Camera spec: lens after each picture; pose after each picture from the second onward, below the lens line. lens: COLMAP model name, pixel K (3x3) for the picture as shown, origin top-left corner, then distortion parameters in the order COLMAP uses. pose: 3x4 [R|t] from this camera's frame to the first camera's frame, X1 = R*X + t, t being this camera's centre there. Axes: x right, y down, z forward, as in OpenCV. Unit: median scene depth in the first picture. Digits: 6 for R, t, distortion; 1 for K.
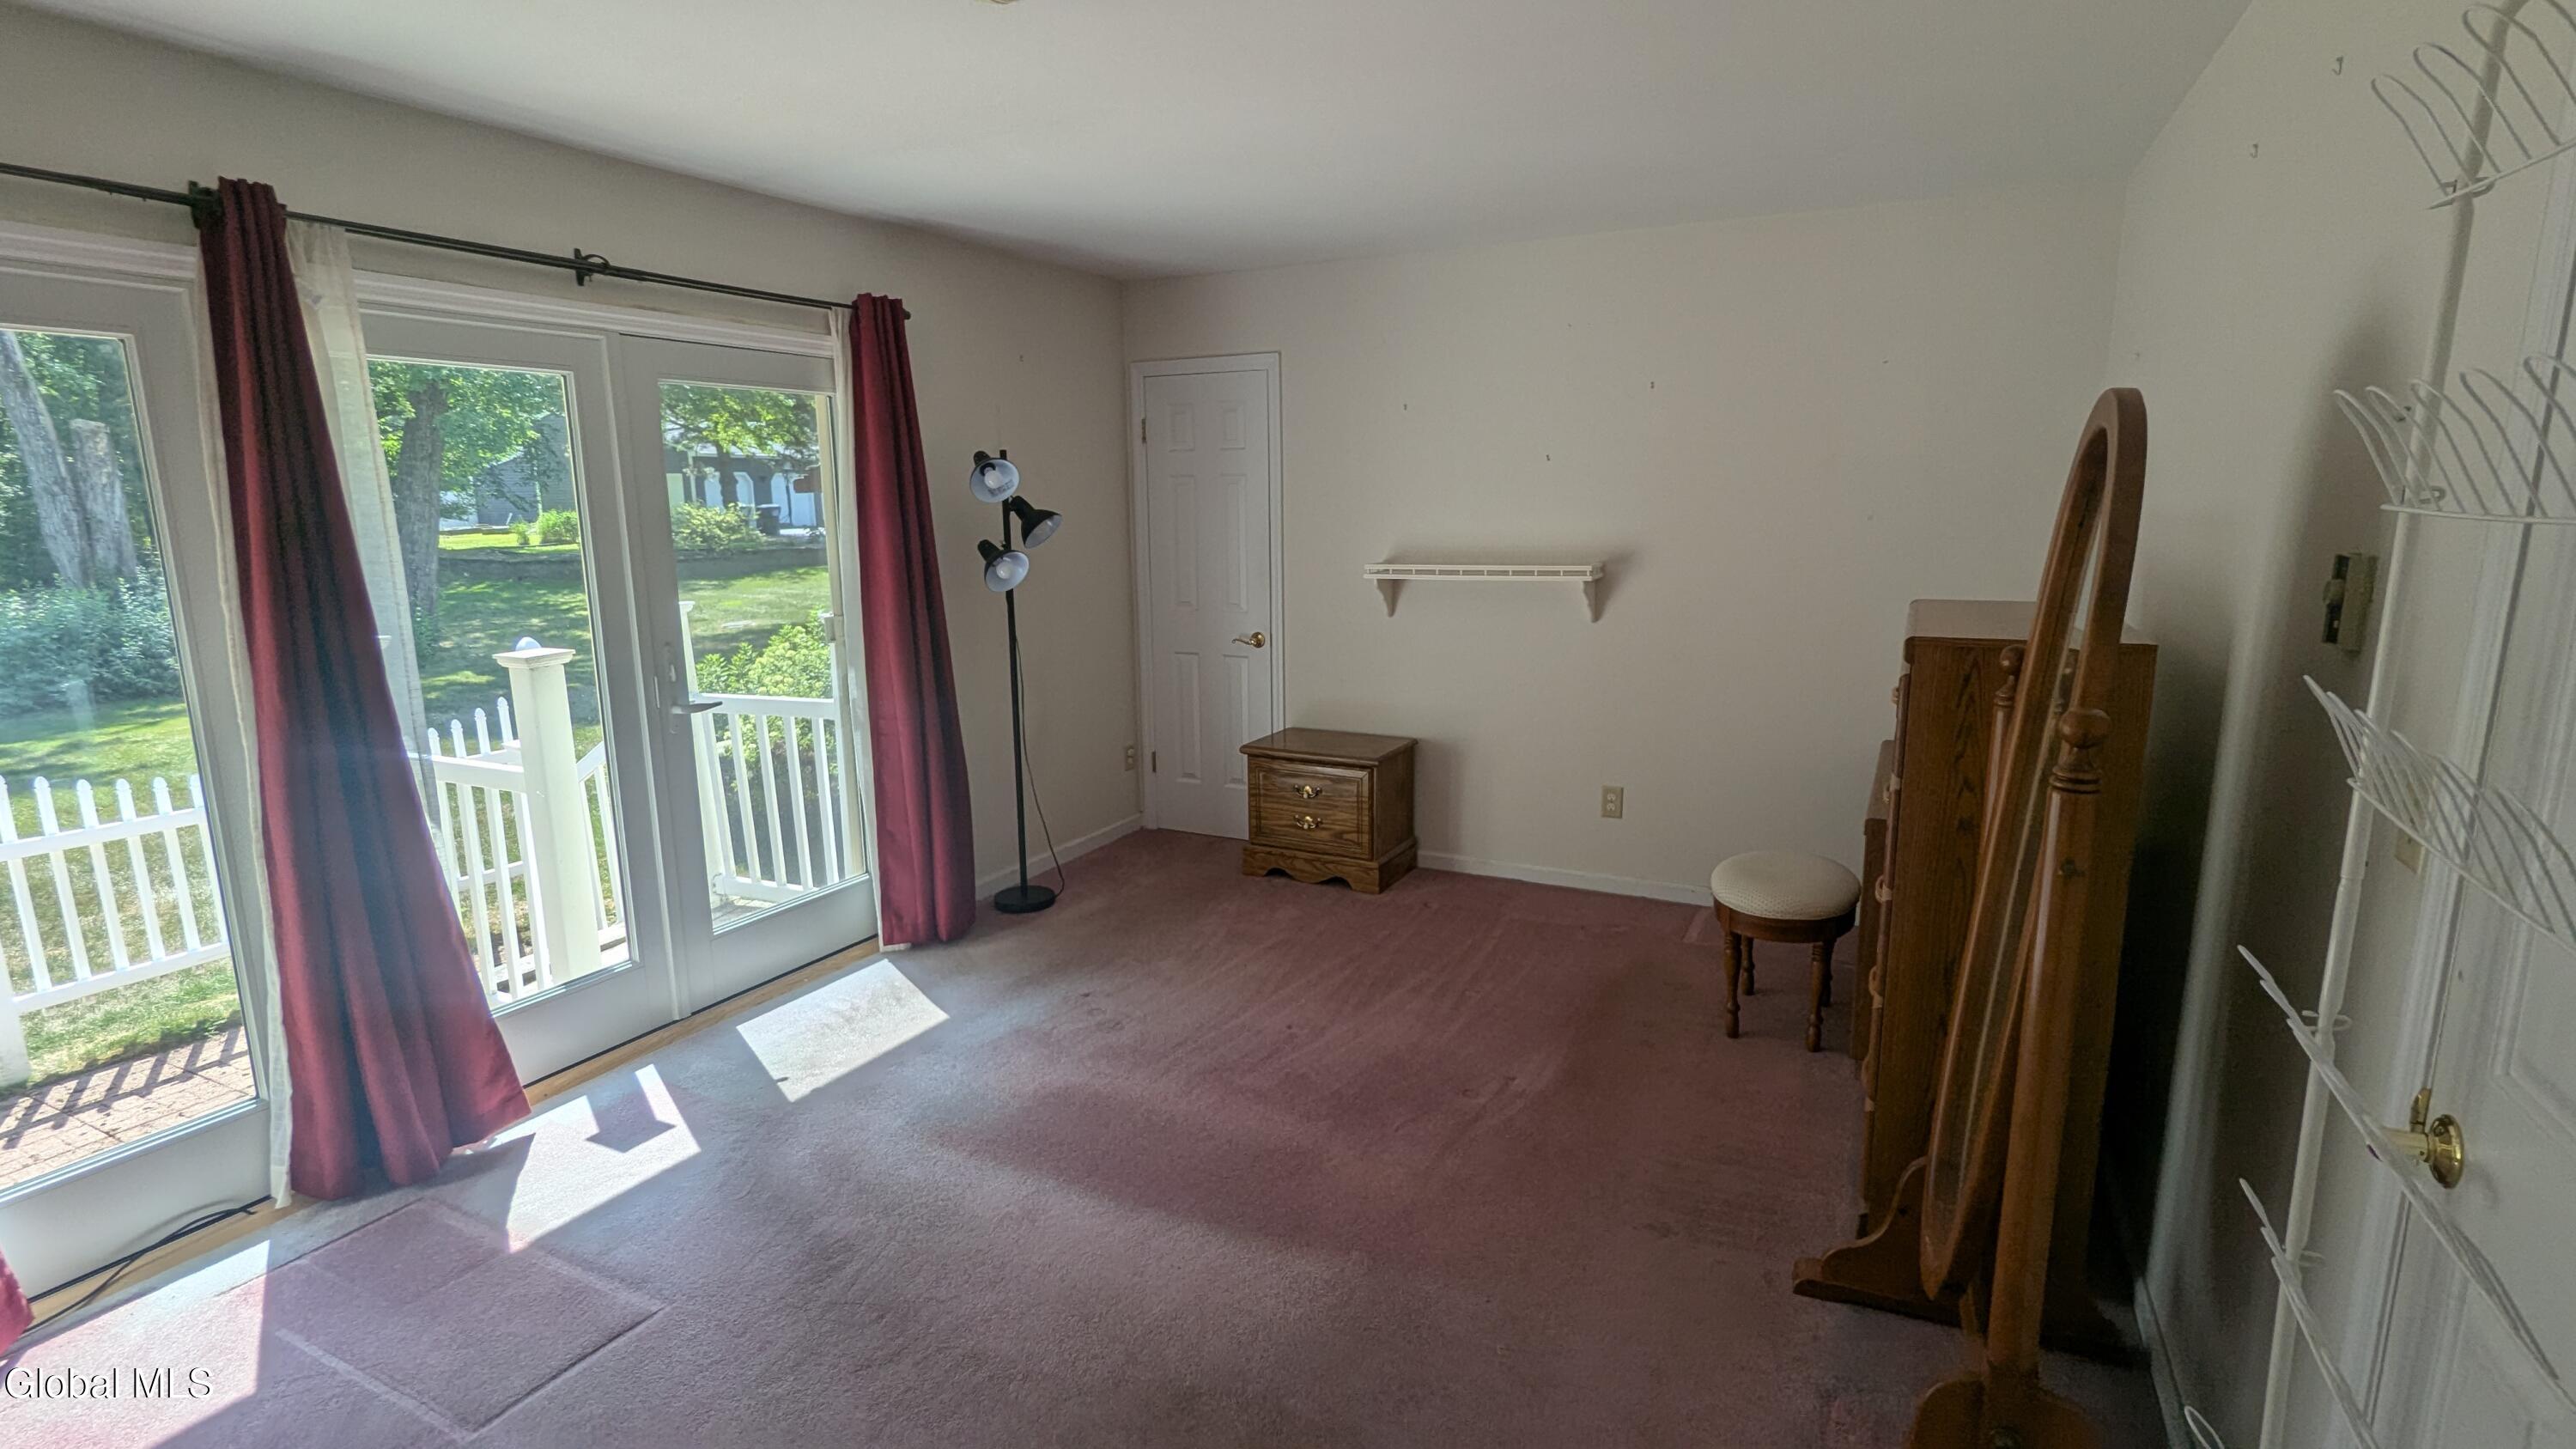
lens RADIAL K [[1221.1, 0, 1284.9], [0, 1221.1, 735.9], [0, 0, 1]] dist [-0.002330, 0.001721]
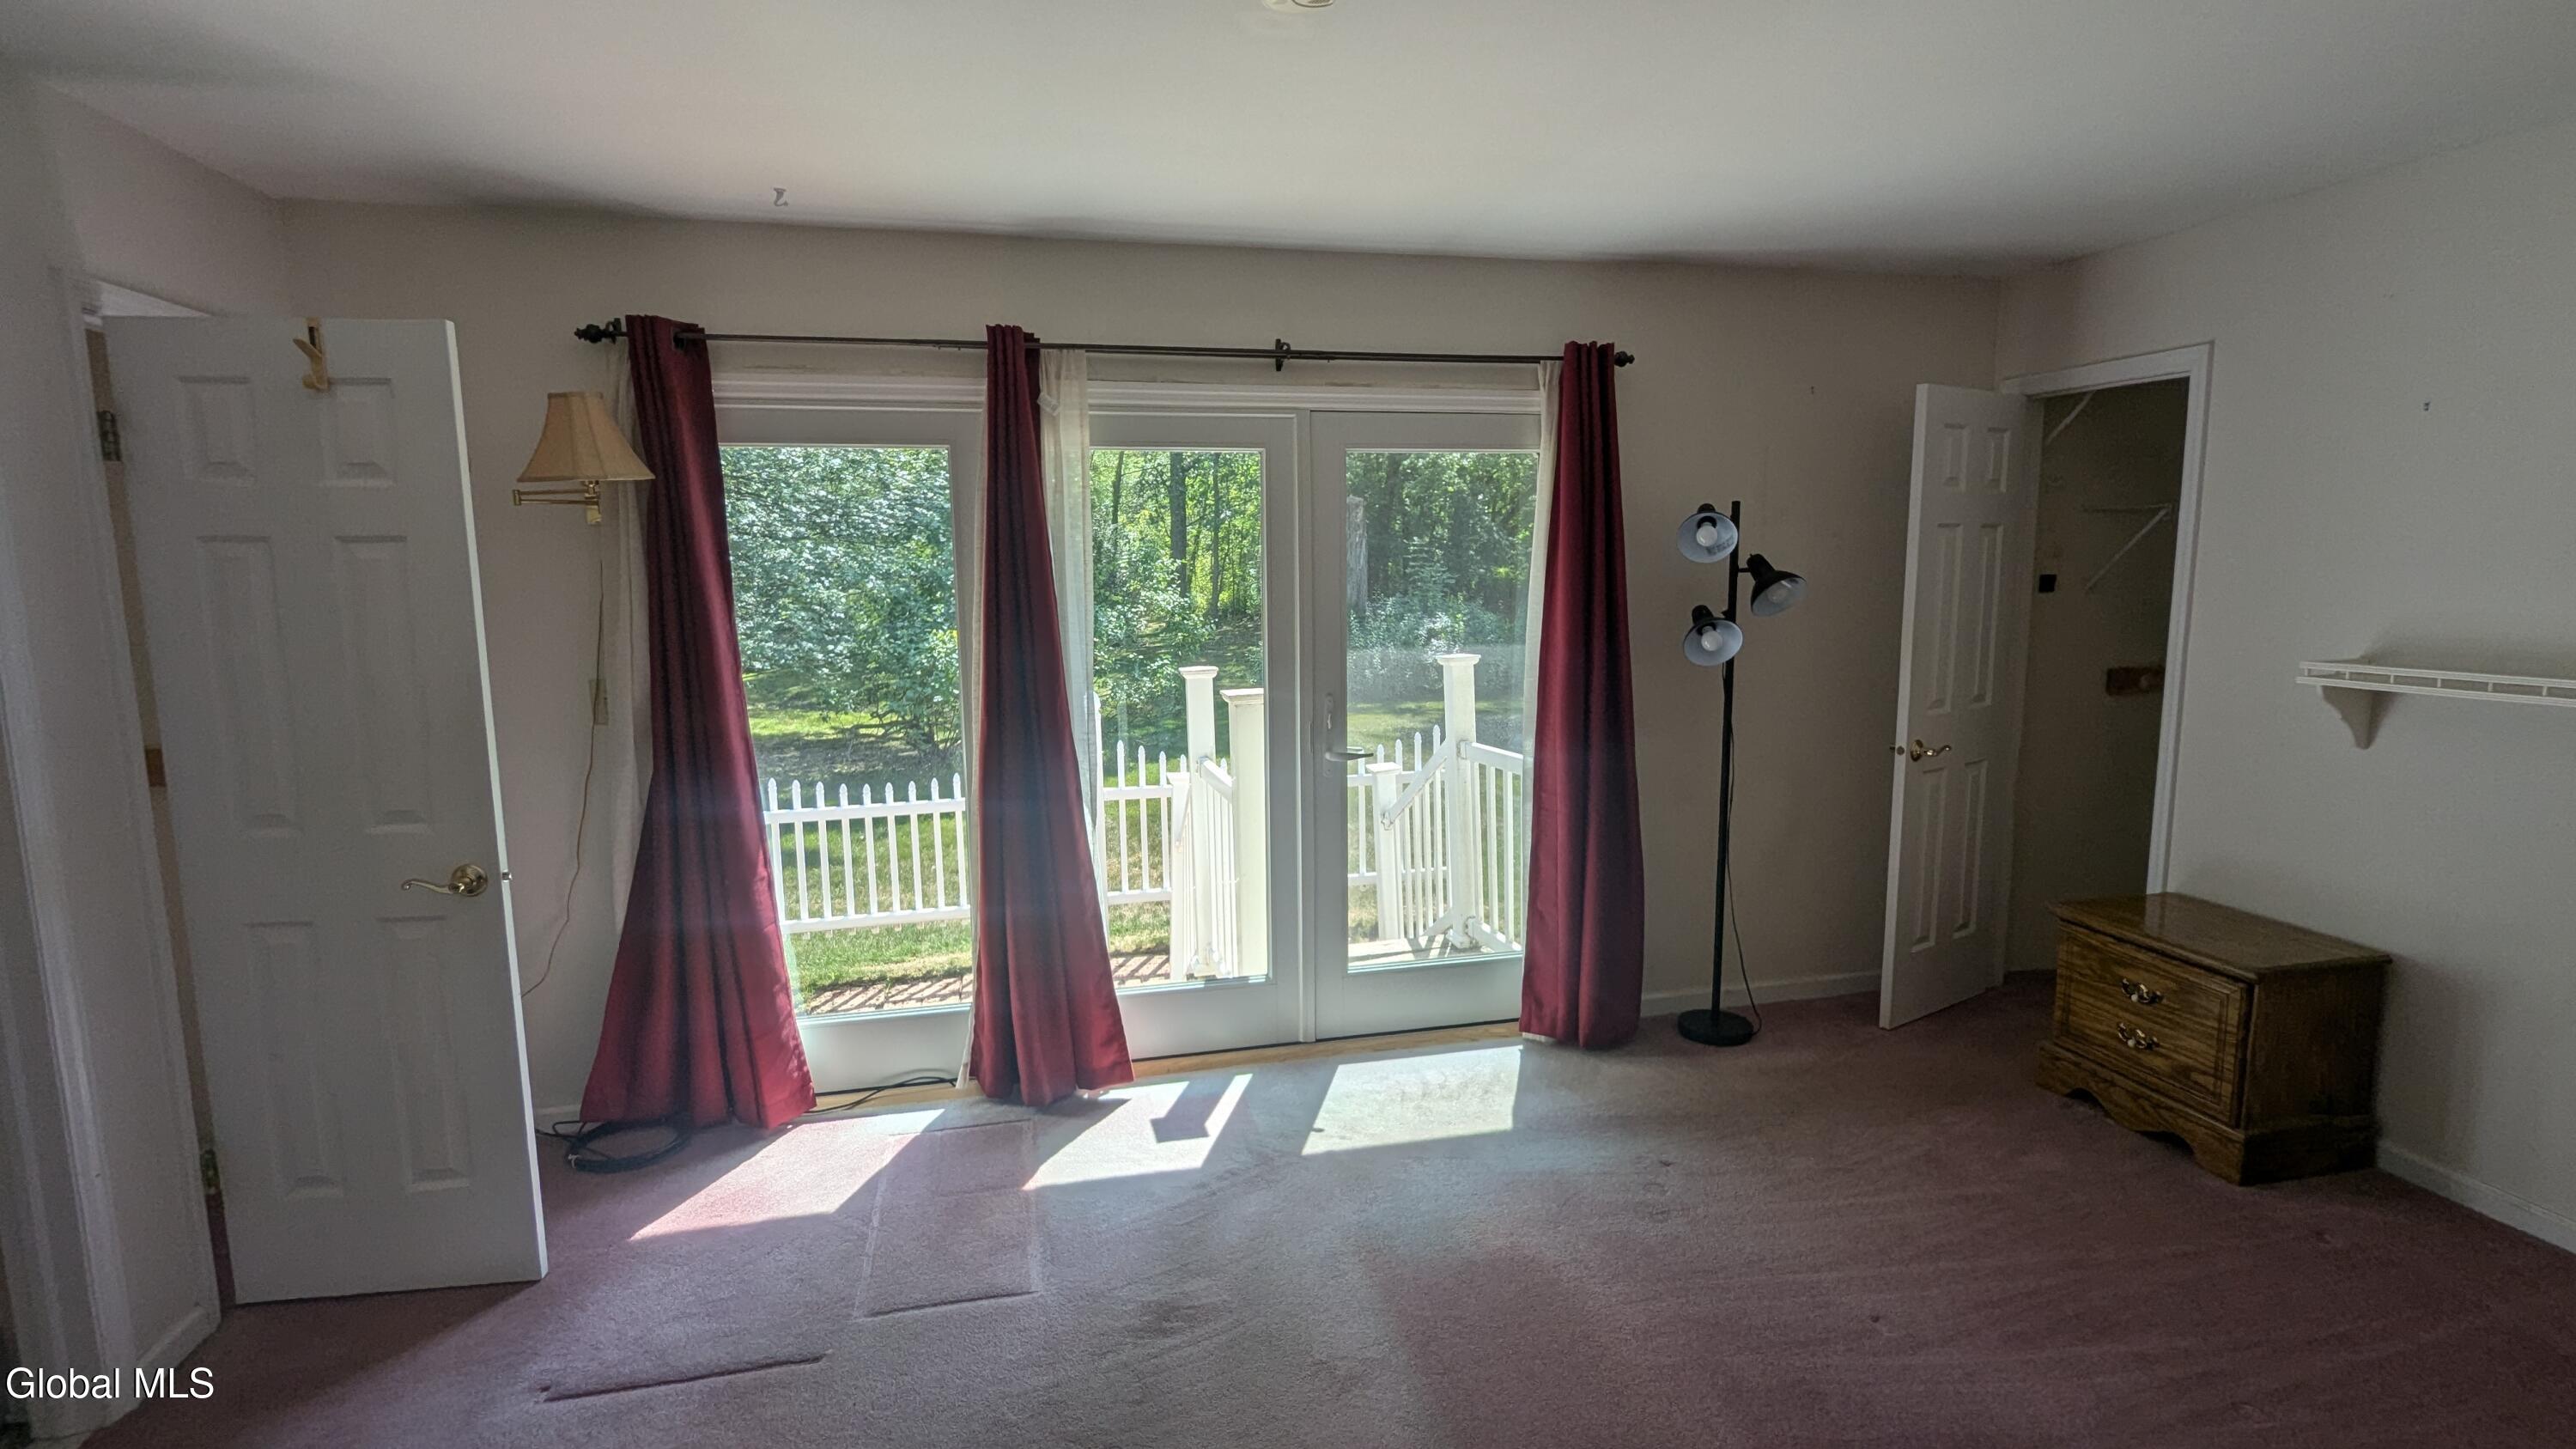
lens RADIAL K [[1221.1, 0, 1304.7], [0, 1221.1, 728.9], [0, 0, 1]] dist [-0.002330, 0.001721]
pose [[0.646535, 0.107724, -0.755240, 0.251308], [-0.142476, 0.989612, 0.019186, -0.053154], [0.749462, 0.095199, 0.655167, 0.243940]]
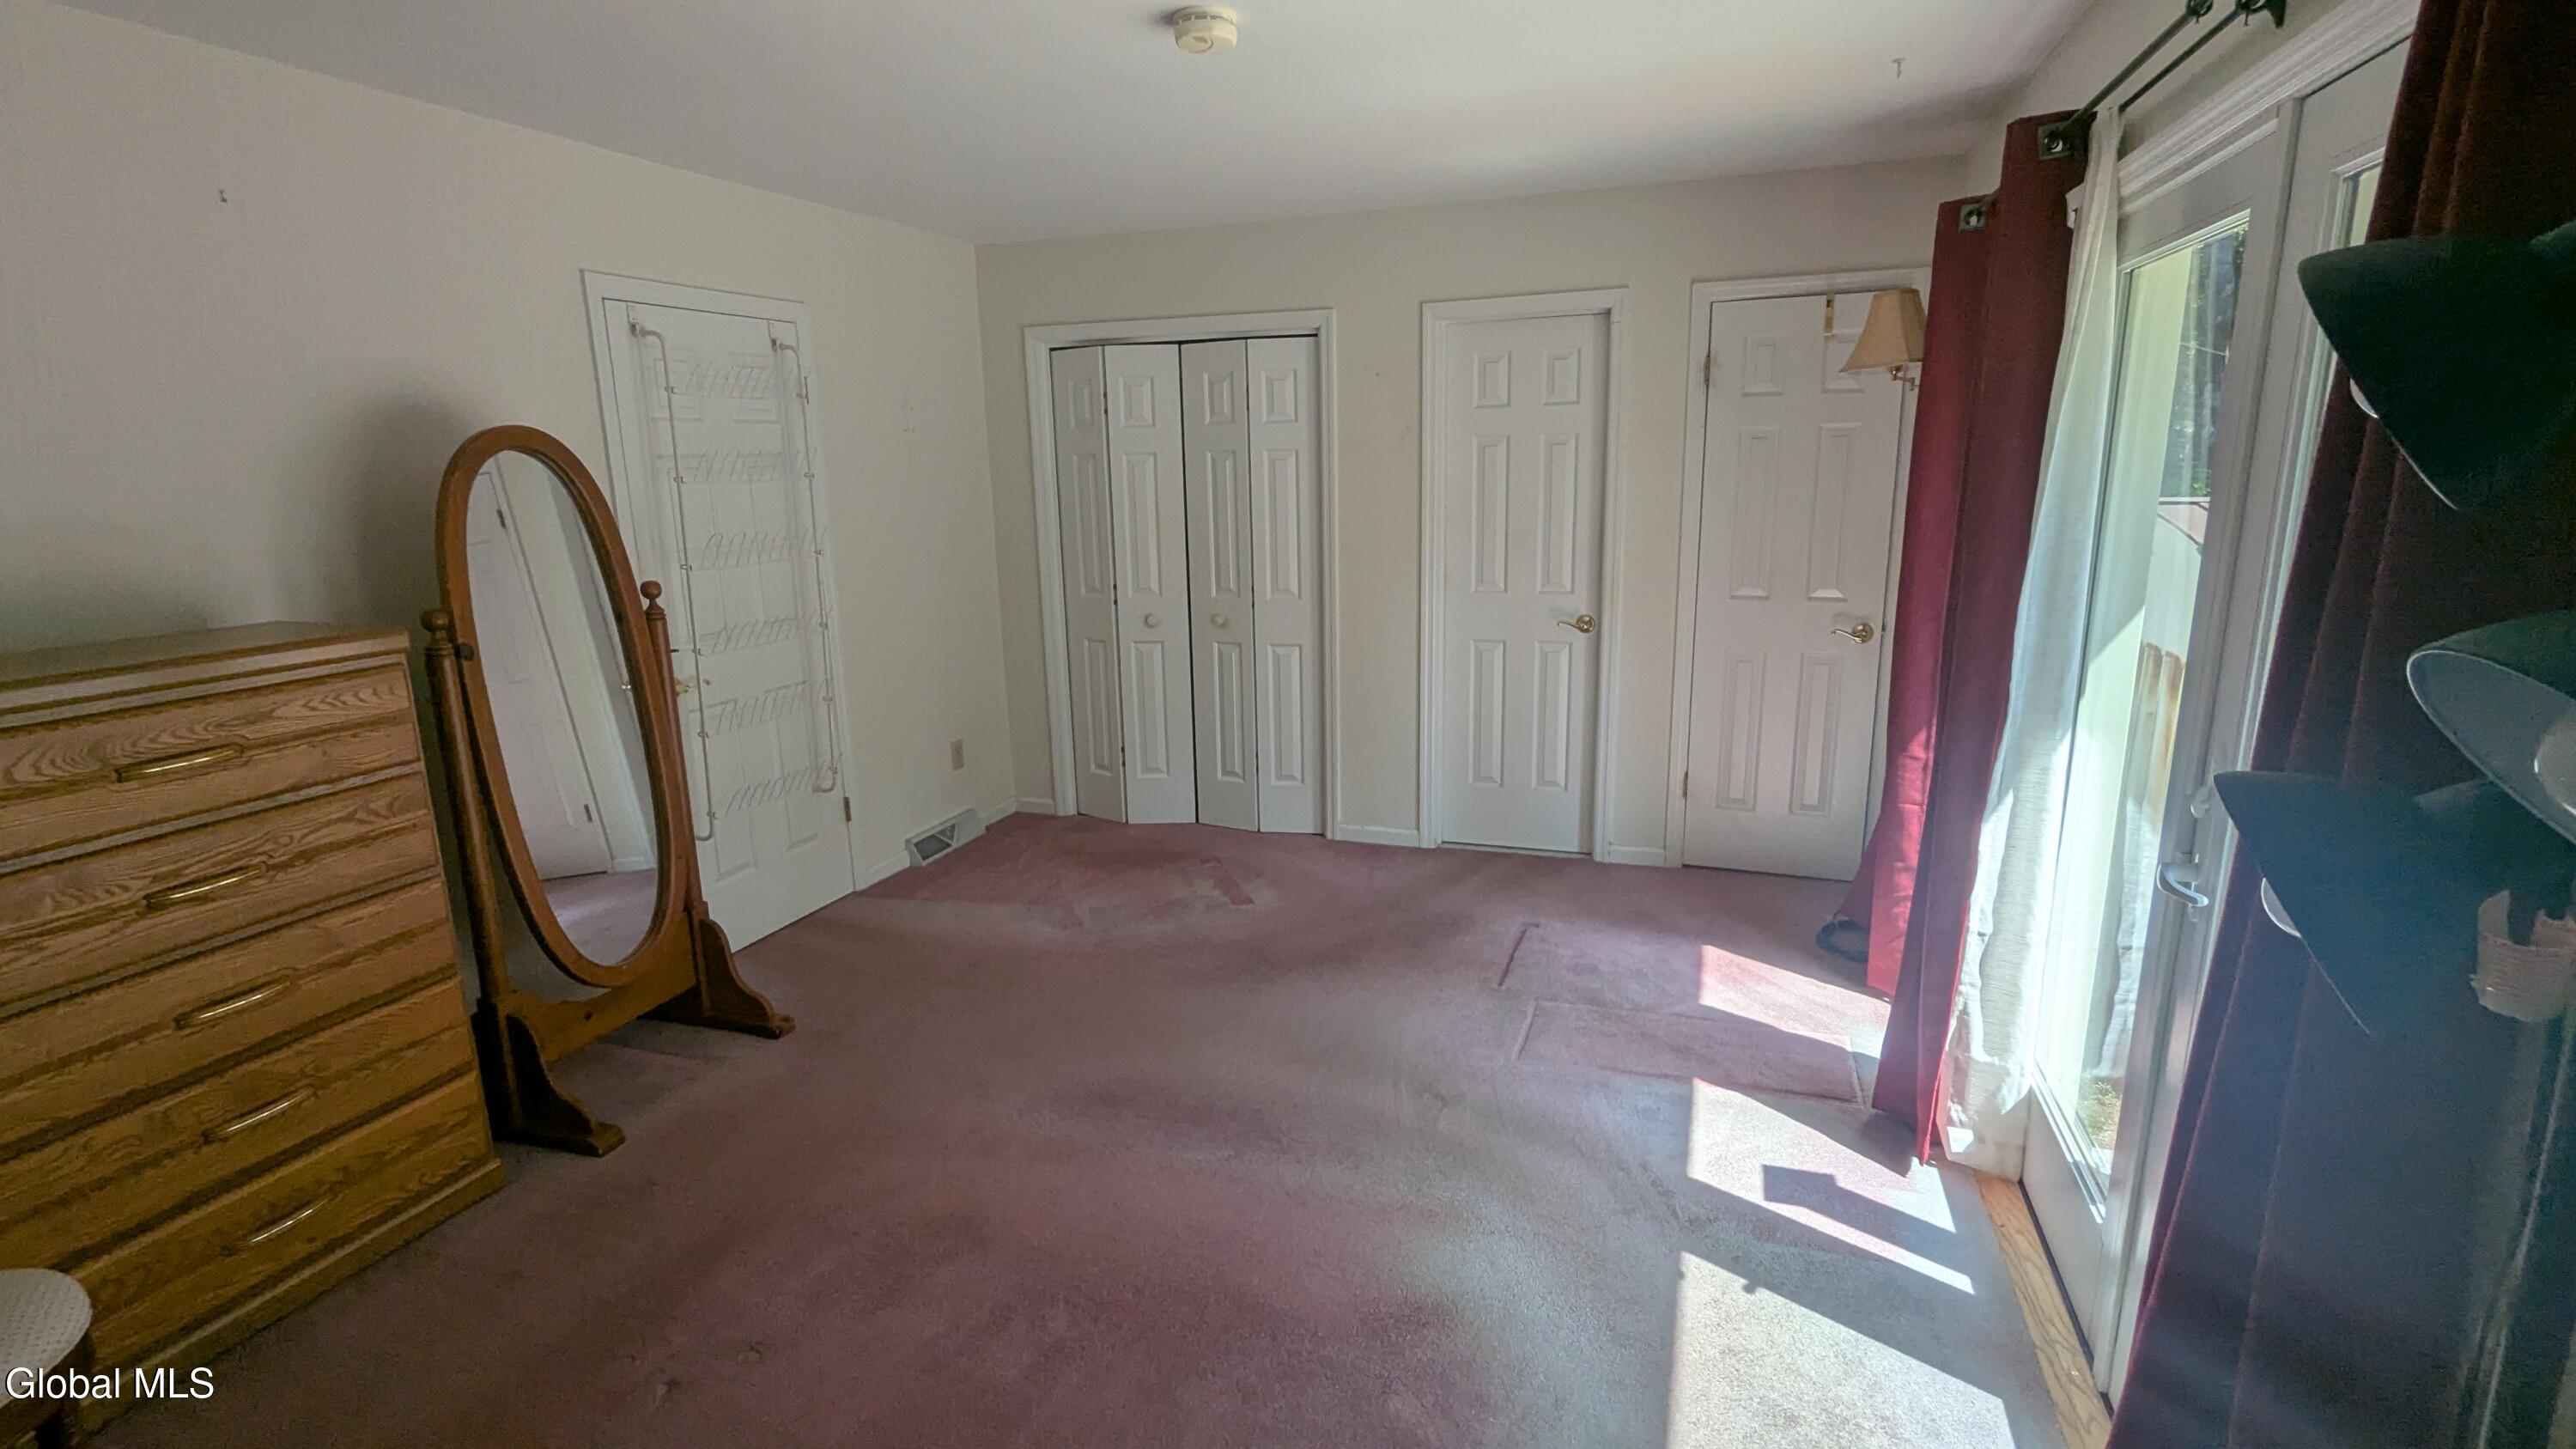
lens RADIAL K [[1221.1, 0, 1287.4], [0, 1221.1, 717.9], [0, 0, 1]] dist [-0.002330, 0.001721]
pose [[-0.991372, 0.055677, -0.118669, -0.071947], [0.004160, 0.918217, 0.396056, -0.240181], [0.131015, 0.392145, -0.910526, 1.204232]]
